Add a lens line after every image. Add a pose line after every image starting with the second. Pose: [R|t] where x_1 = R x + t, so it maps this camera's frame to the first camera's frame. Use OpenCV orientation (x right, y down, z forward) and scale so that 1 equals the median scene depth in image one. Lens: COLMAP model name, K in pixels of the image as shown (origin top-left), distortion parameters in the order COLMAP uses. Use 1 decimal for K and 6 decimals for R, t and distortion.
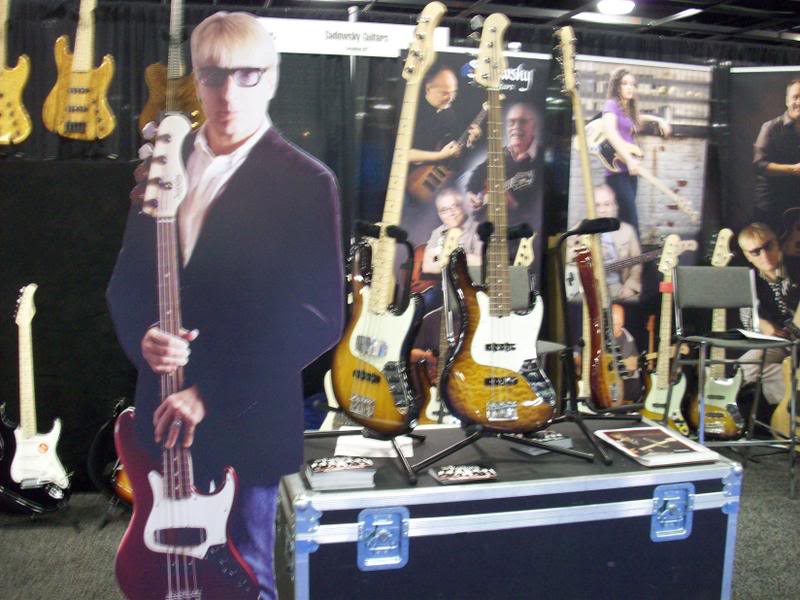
lens RADIAL K [[888.5, 0, 400.0], [0, 888.5, 300.0], [0, 0, 1]] dist [-0.125220, 0.016658]
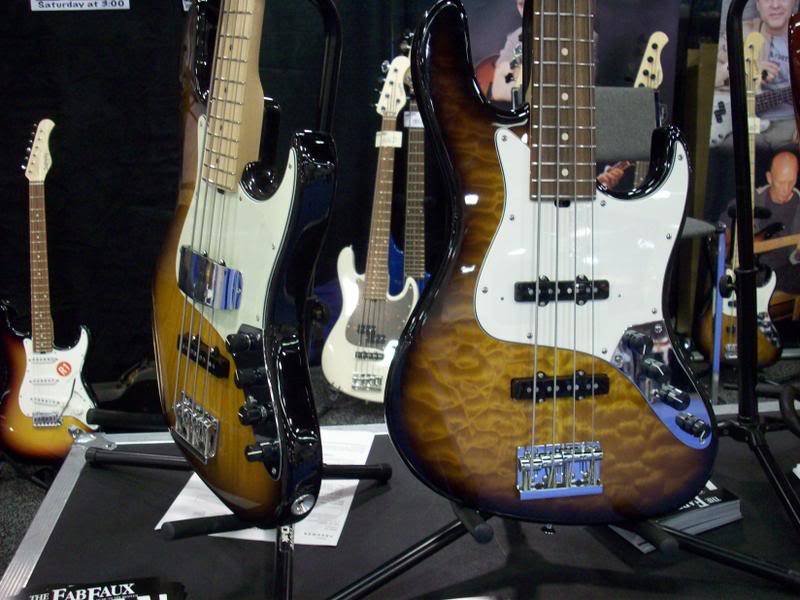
lens RADIAL K [[888.5, 0, 400.0], [0, 888.5, 300.0], [0, 0, 1]] dist [-0.125220, 0.016658]
pose [[0.990861, 0.024905, -0.132566, 0.095266], [-0.000520, 0.983505, 0.180882, -0.005720], [0.134884, -0.179160, 0.974530, 0.644821]]
